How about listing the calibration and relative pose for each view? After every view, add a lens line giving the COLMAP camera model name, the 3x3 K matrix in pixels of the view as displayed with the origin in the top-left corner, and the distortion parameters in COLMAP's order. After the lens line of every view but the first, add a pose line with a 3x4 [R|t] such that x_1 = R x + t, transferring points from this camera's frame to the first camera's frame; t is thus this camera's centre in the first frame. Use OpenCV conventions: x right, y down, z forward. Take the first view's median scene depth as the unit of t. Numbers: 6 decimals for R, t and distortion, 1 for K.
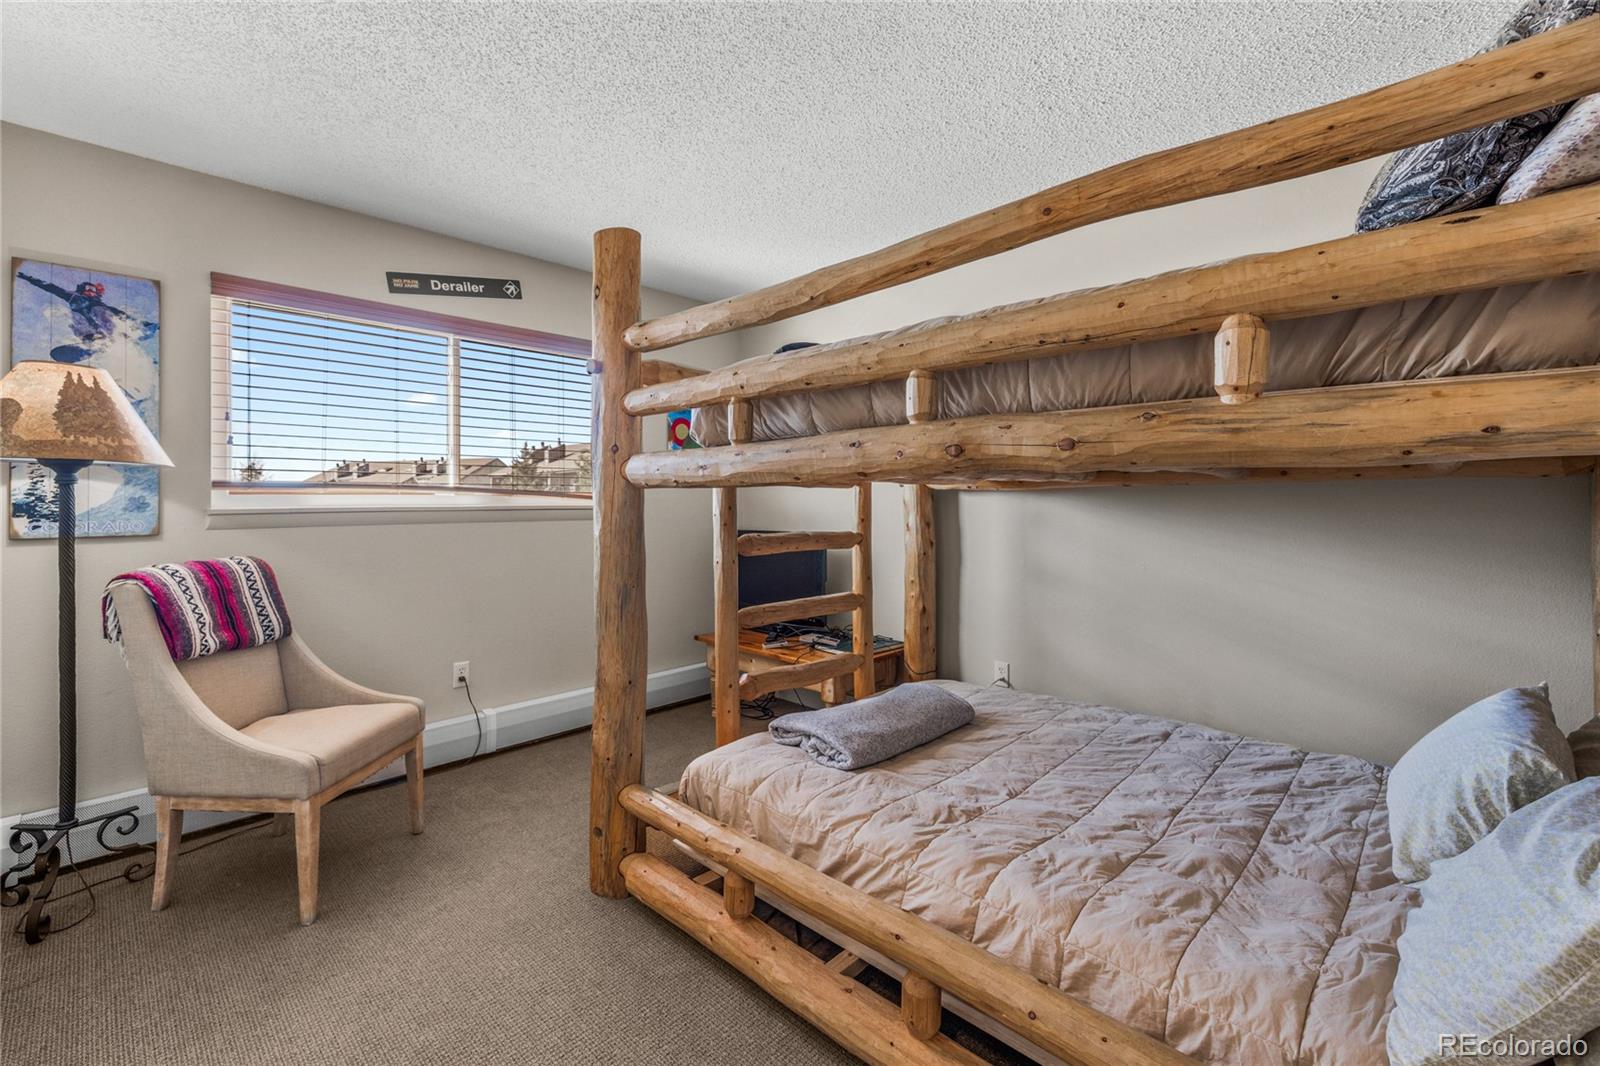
lens RADIAL K [[687.0, 0, 793.4], [0, 687.0, 494.7], [0, 0, 1]] dist [0.001462, 0.000067]
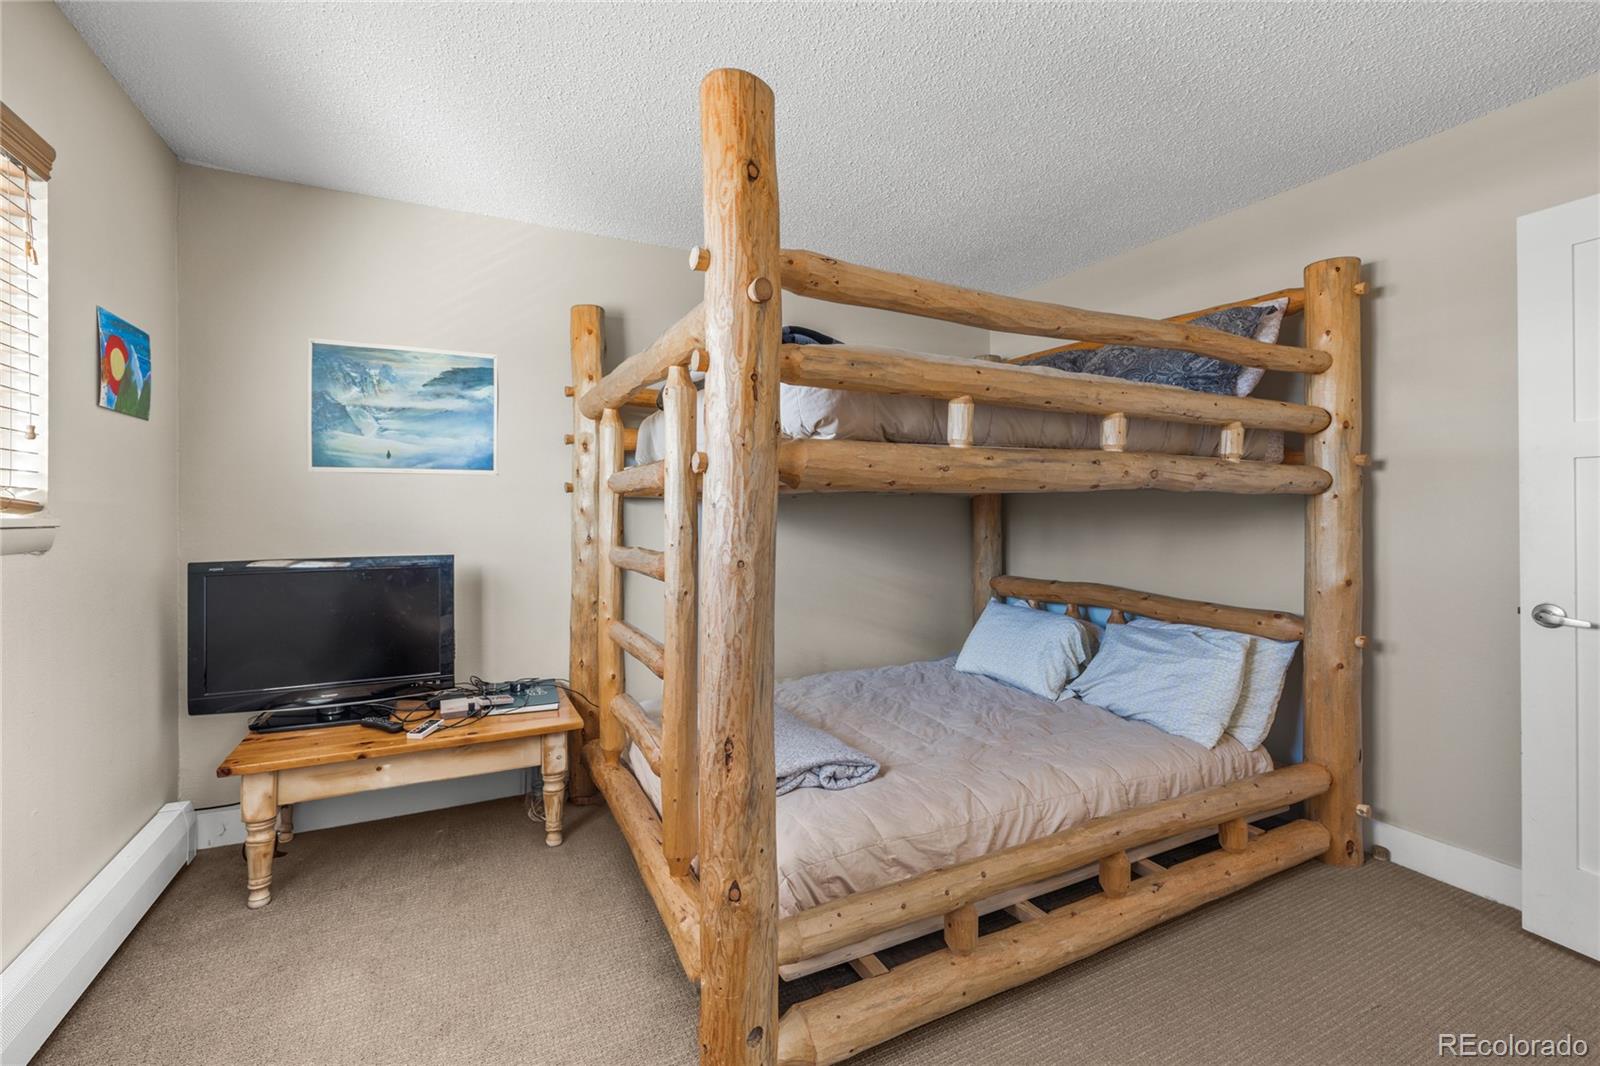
lens RADIAL K [[668.5, 0, 782.7], [0, 668.5, 508.6], [0, 0, 1]] dist [0.000260, -0.000187]
pose [[0.335577, 0.005928, 0.941994, -1.016636], [-0.007071, 0.999968, -0.003774, 0.015955], [-0.941986, -0.005395, 0.335608, 0.924701]]
